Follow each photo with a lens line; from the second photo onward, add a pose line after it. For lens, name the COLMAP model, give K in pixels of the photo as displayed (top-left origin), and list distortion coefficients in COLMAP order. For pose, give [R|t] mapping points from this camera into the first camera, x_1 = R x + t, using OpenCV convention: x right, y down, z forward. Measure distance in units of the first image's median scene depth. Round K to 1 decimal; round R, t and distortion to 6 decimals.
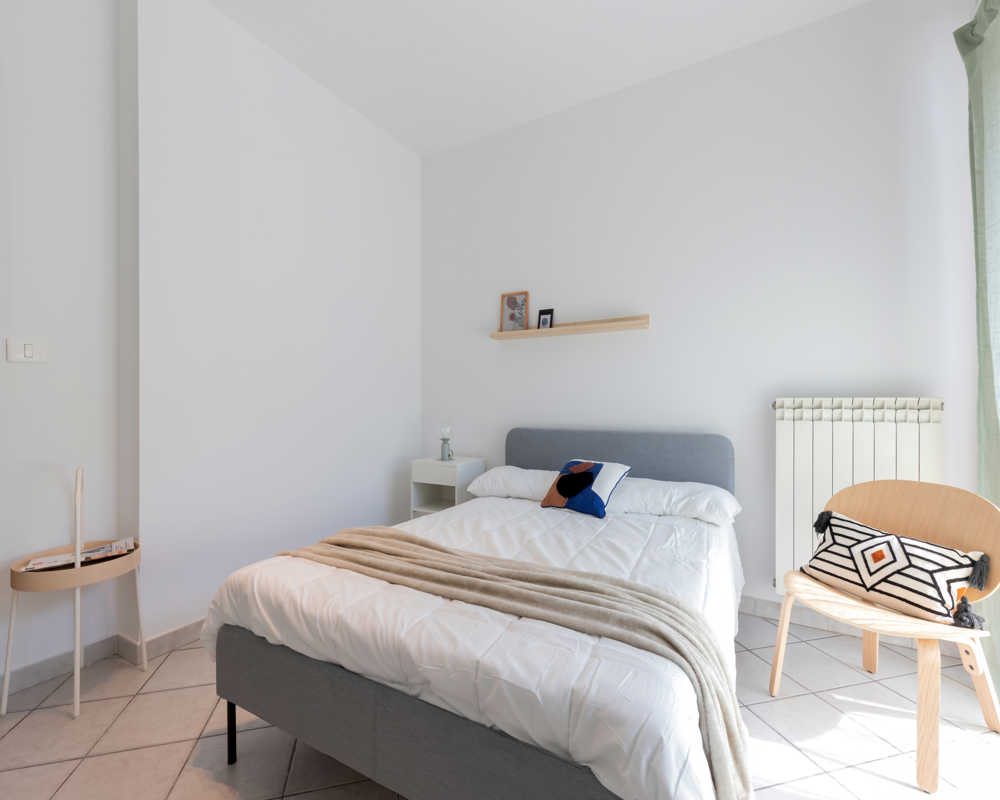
lens RADIAL K [[461.0, 0, 507.9], [0, 461.0, 402.2], [0, 0, 1]] dist [-0.013408, -0.000198]
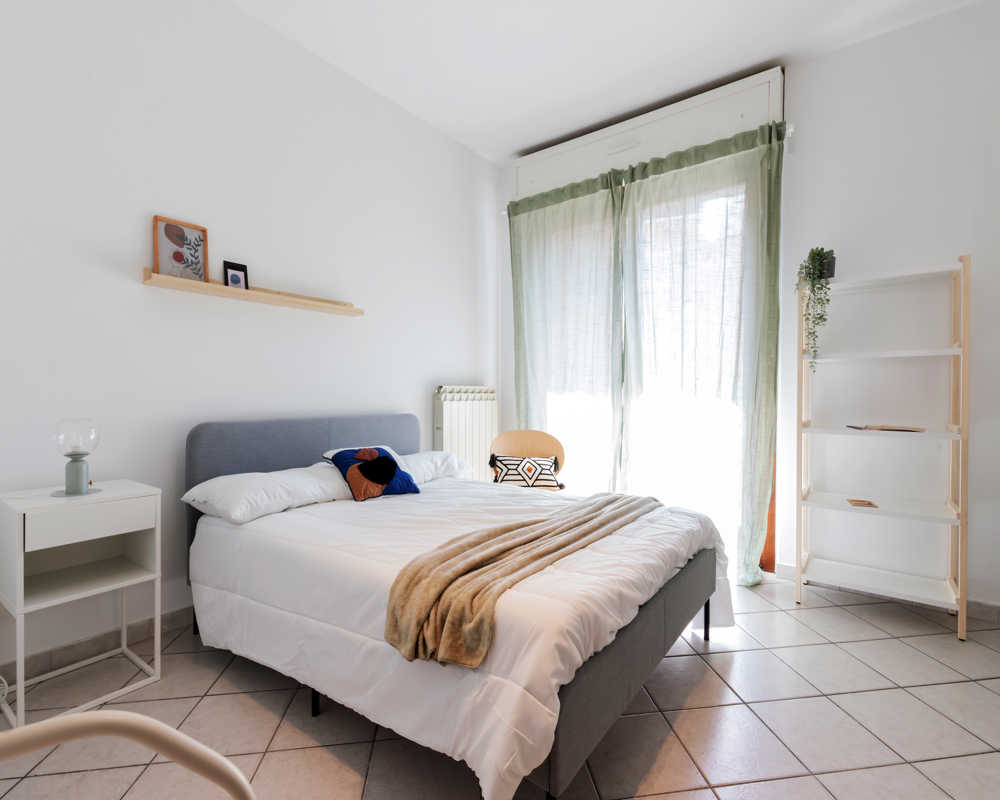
lens RADIAL K [[461.0, 0, 507.8], [0, 461.0, 395.9], [0, 0, 1]] dist [-0.013408, -0.000198]
pose [[0.129553, -0.006330, 0.991552, -0.605780], [-0.002815, 0.999973, 0.006751, 0.009880], [-0.991569, -0.003666, 0.129531, 0.460344]]
